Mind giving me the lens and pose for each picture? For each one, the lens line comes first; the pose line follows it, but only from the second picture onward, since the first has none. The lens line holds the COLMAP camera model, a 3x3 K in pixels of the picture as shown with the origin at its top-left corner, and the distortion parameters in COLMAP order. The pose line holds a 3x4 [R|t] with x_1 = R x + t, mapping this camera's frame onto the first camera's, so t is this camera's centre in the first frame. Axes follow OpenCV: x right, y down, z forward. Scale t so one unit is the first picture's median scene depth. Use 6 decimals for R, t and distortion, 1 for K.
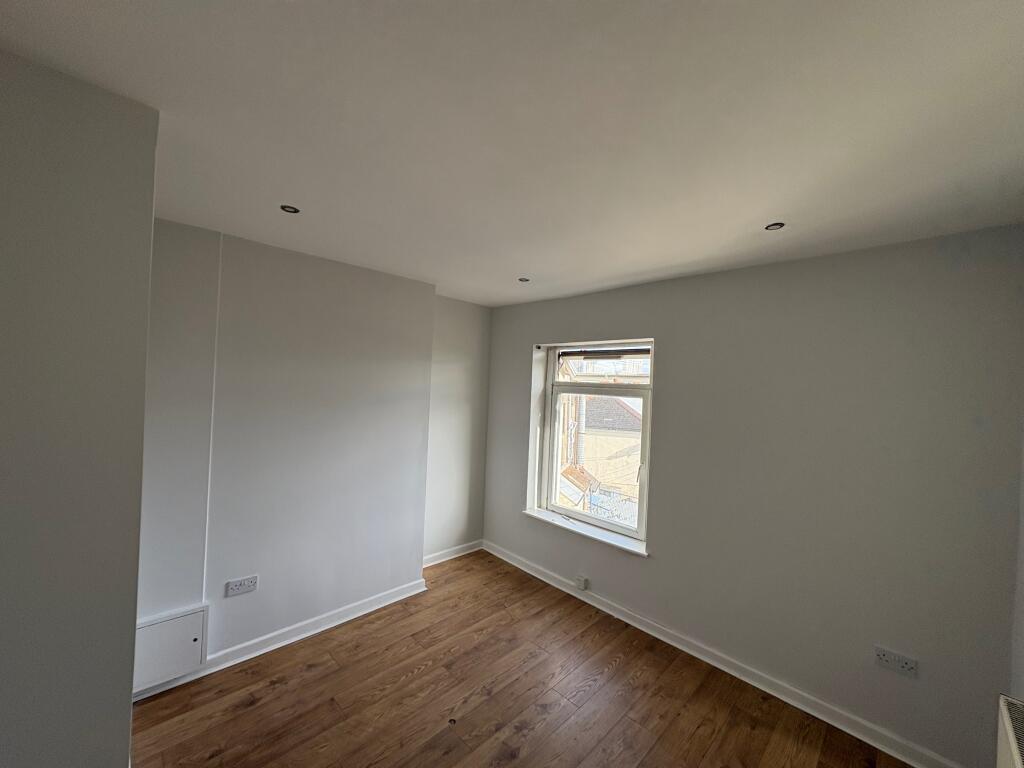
lens RADIAL K [[405.9, 0, 511.4], [0, 405.9, 384.7], [0, 0, 1]] dist [-0.000956, 0.000281]
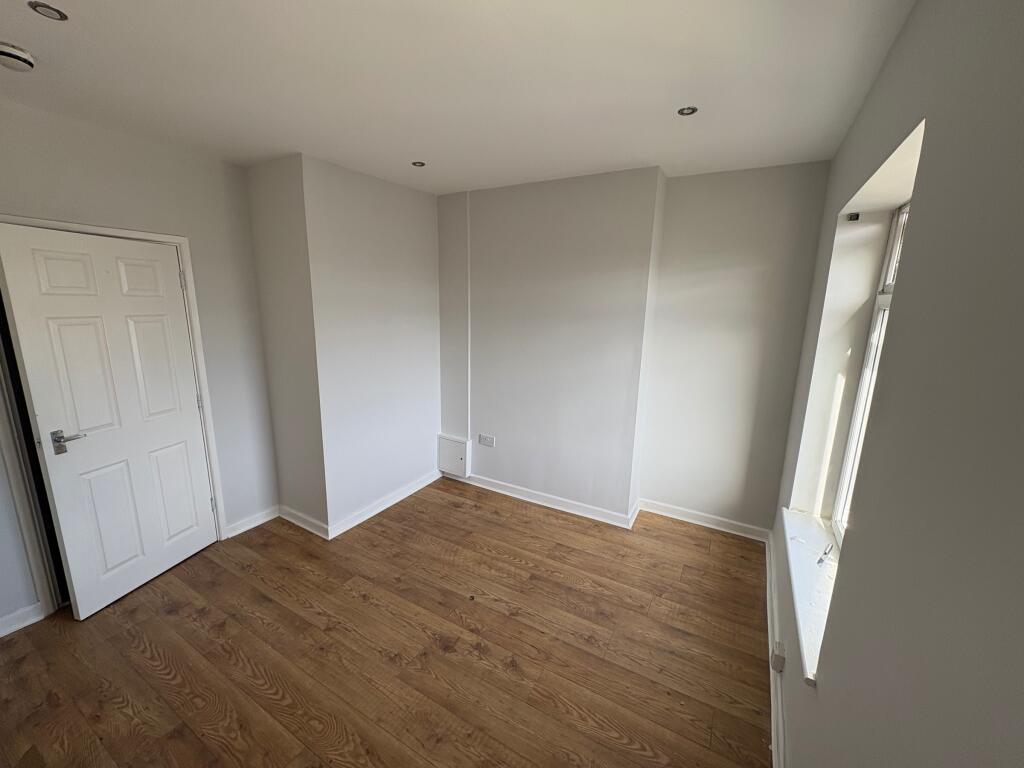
lens RADIAL K [[405.9, 0, 511.8], [0, 405.9, 383.8], [0, 0, 1]] dist [-0.000956, 0.000281]
pose [[0.264404, 0.158664, -0.951271, 0.657145], [-0.009700, 0.986762, 0.161888, 0.048544], [0.964363, -0.033577, 0.262443, 0.639066]]
